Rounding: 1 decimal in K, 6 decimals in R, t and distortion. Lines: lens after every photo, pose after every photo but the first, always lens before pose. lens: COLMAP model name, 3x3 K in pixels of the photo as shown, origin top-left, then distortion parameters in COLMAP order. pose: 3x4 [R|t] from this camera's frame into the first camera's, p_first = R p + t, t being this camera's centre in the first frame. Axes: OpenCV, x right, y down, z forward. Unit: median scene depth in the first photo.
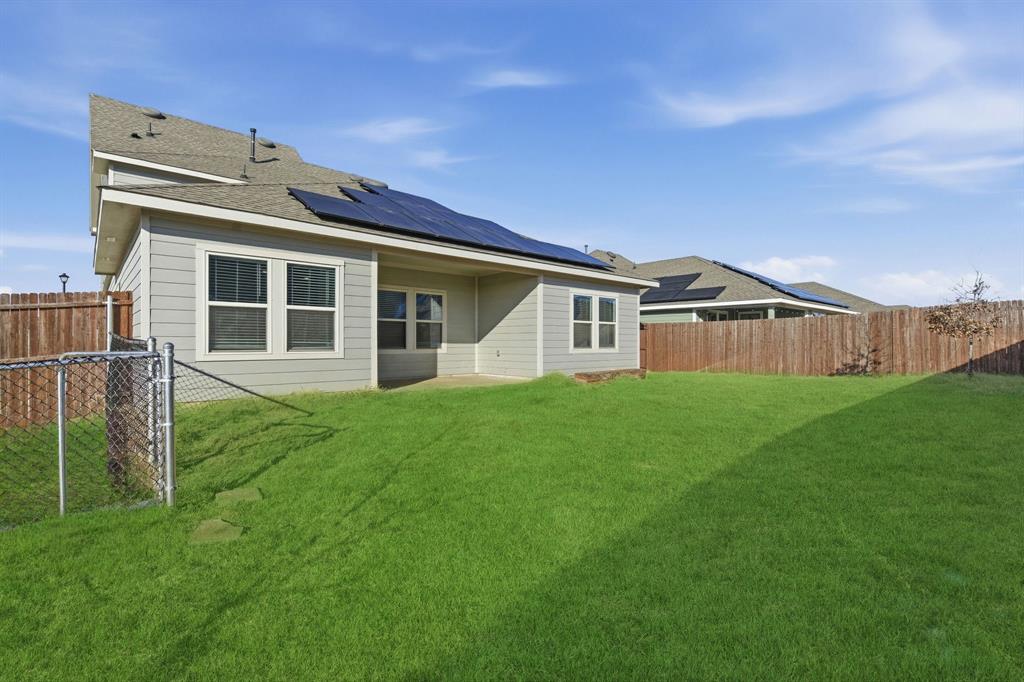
lens RADIAL K [[468.3, 0, 518.3], [0, 468.3, 346.1], [0, 0, 1]] dist [0.000650, -0.000639]
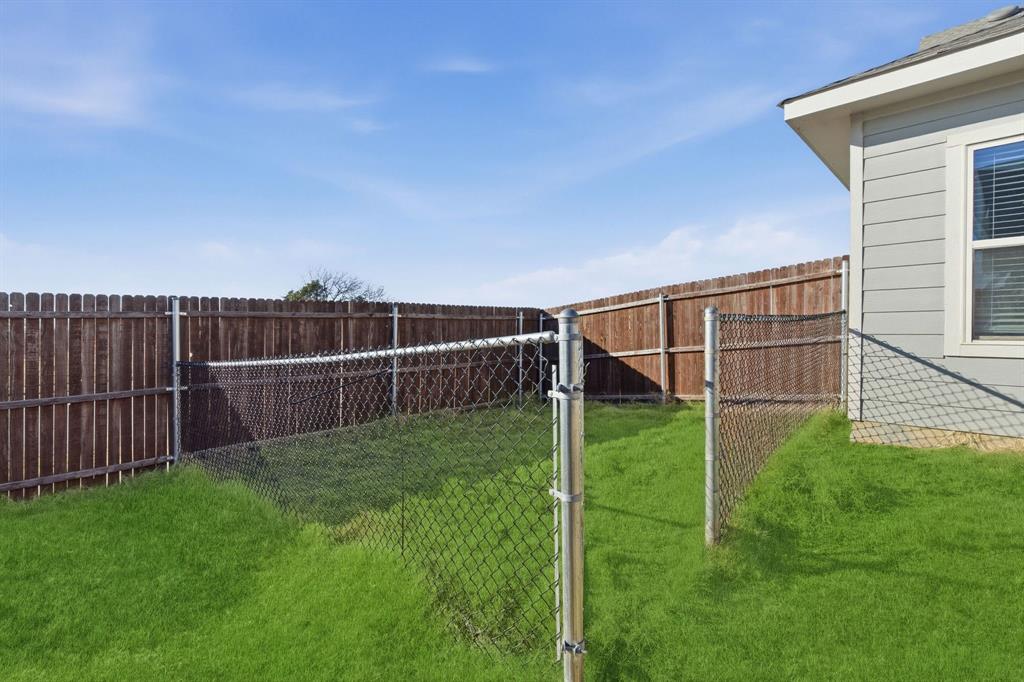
lens RADIAL K [[468.3, 0, 506.8], [0, 468.3, 337.1], [0, 0, 1]] dist [0.000650, -0.000639]
pose [[0.037279, 0.011596, -0.999238, -0.095569], [-0.005843, 0.999918, 0.011386, 0.004550], [0.999288, 0.005414, 0.037344, 0.276170]]
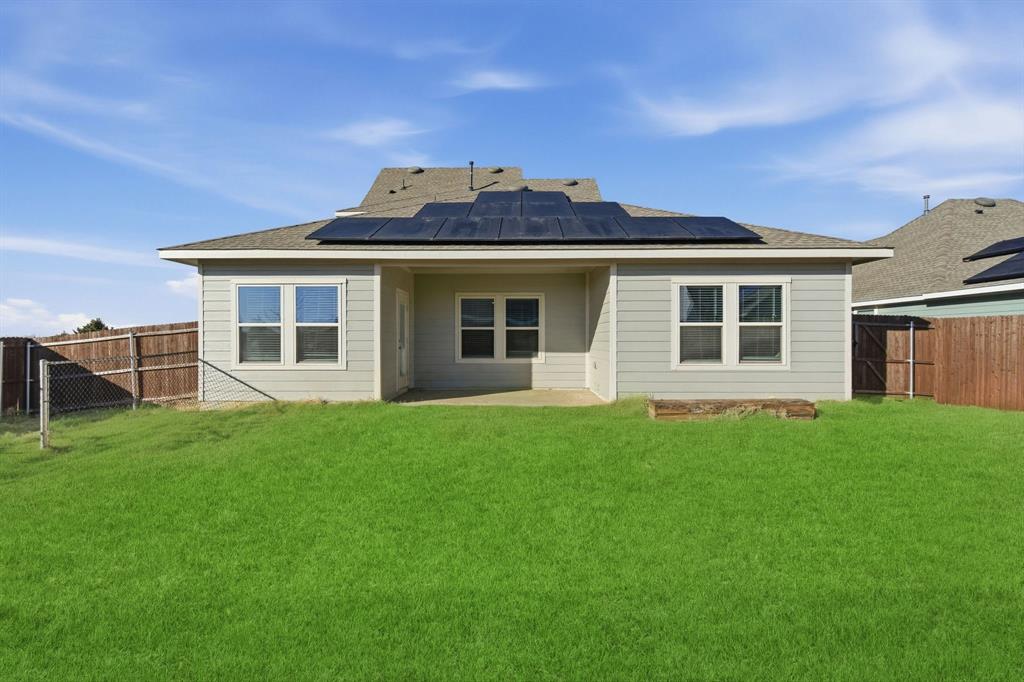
lens RADIAL K [[468.3, 0, 515.9], [0, 468.3, 338.2], [0, 0, 1]] dist [0.000650, -0.000639]
pose [[0.724810, -0.003032, -0.688942, 0.458618], [-0.002641, 0.999971, -0.007179, -0.028334], [0.688944, 0.007022, 0.724781, 0.352863]]
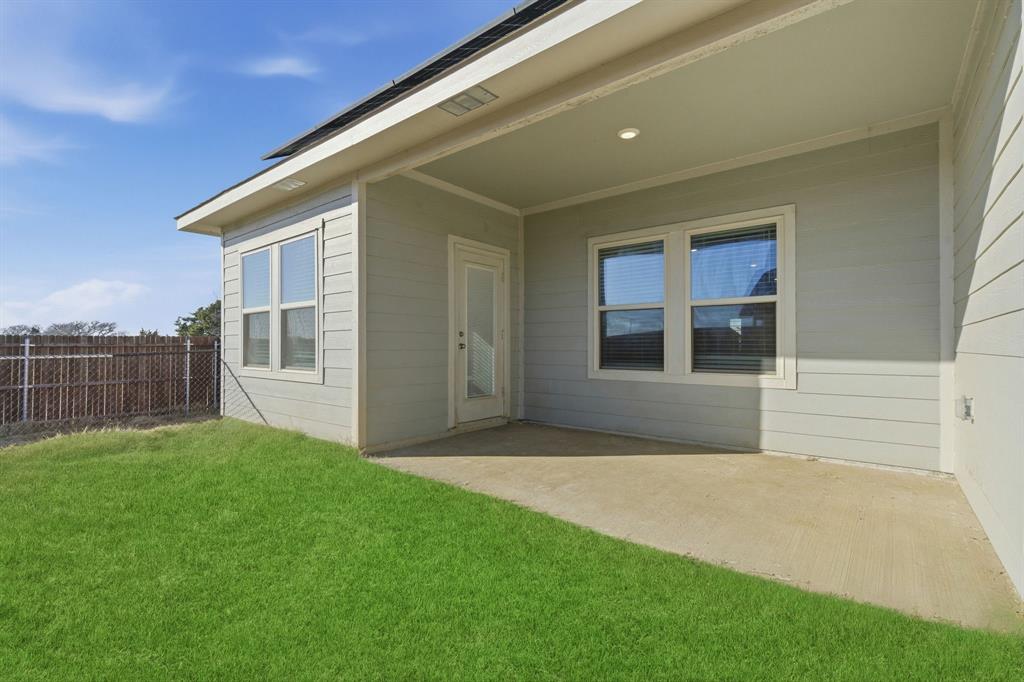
lens RADIAL K [[468.3, 0, 507.6], [0, 468.3, 332.5], [0, 0, 1]] dist [0.000650, -0.000639]
pose [[0.123924, -0.033016, -0.991742, 0.170937], [-0.006018, 0.999403, -0.034023, -0.013714], [0.992273, 0.010185, 0.123652, 0.828217]]
